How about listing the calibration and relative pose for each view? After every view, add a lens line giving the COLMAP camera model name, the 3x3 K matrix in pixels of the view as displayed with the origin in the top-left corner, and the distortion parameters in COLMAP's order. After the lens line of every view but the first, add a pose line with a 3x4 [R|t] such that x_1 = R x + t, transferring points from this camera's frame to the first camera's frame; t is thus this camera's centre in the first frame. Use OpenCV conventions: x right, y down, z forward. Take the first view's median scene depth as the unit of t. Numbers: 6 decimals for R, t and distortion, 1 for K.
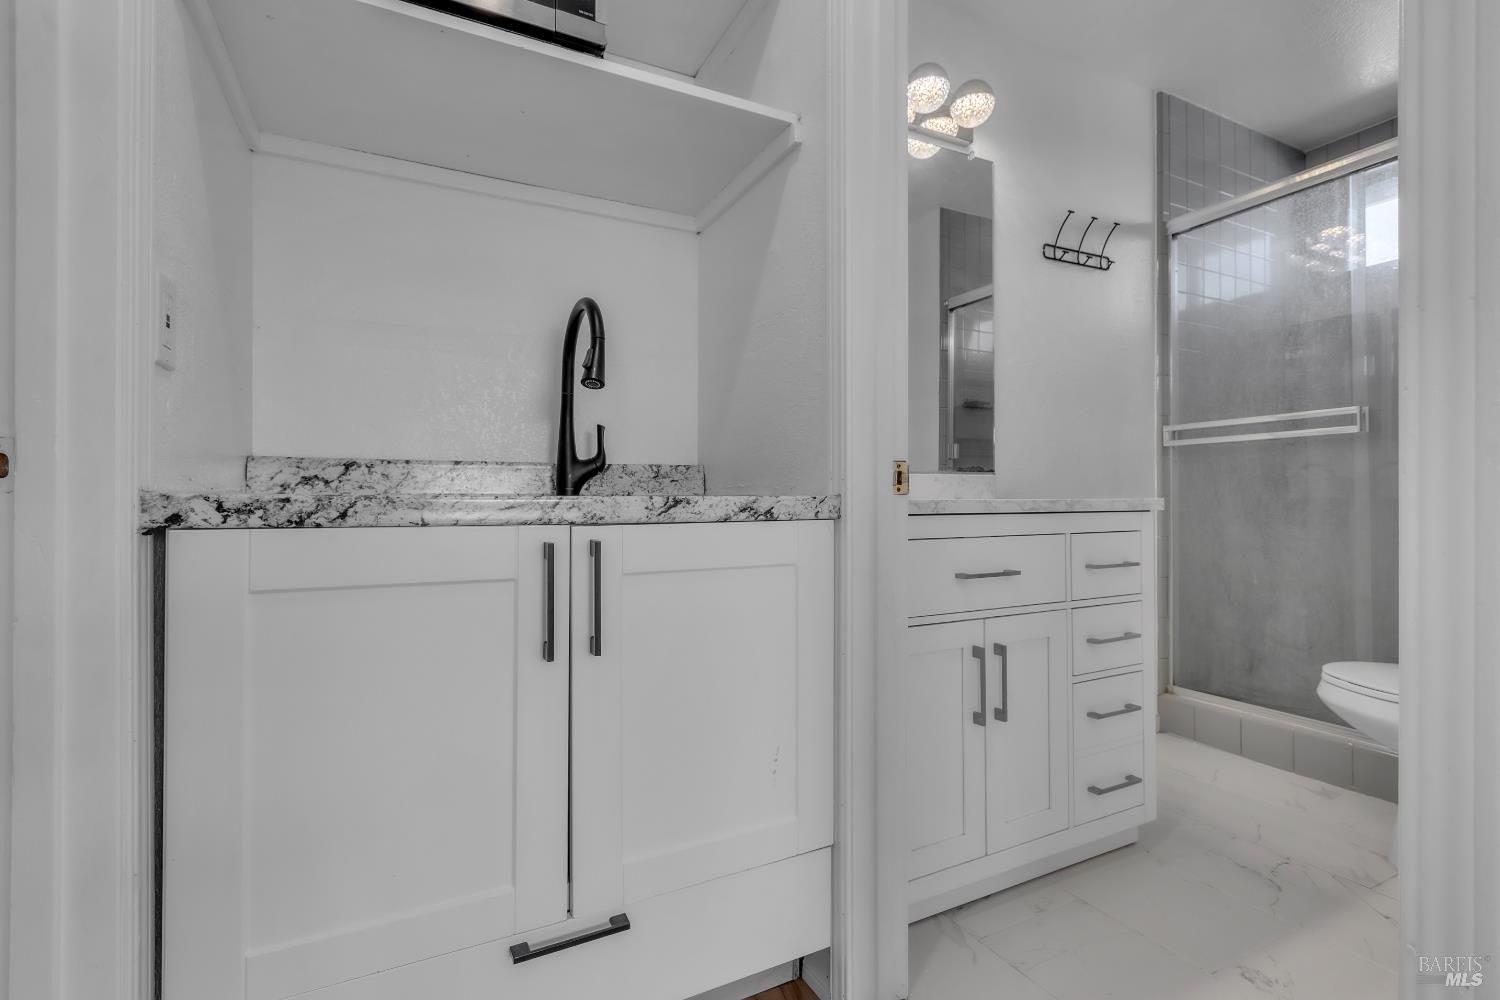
lens RADIAL K [[683.6, 0, 747.0], [0, 683.6, 490.7], [0, 0, 1]] dist [0.001578, 0.000235]
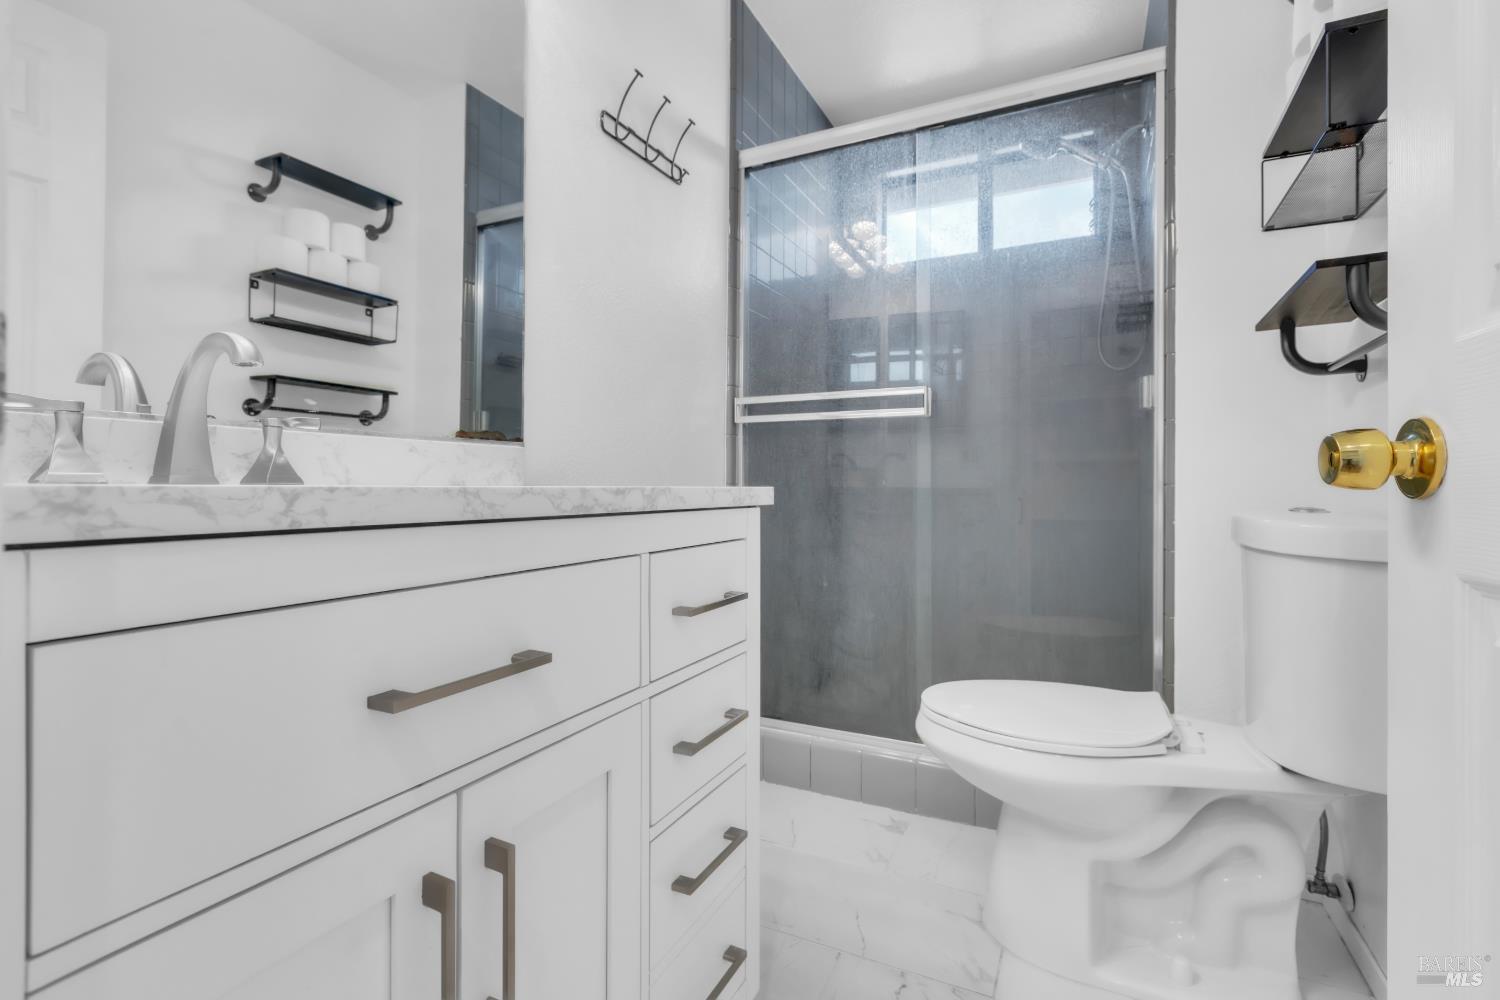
lens RADIAL K [[683.6, 0, 747.0], [0, 683.6, 490.7], [0, 0, 1]] dist [0.001578, 0.000235]
pose [[0.805726, 0.005256, 0.592265, 0.148270], [-0.016994, 0.999754, 0.014247, 0.004576], [-0.592045, -0.021544, 0.805617, 0.354684]]
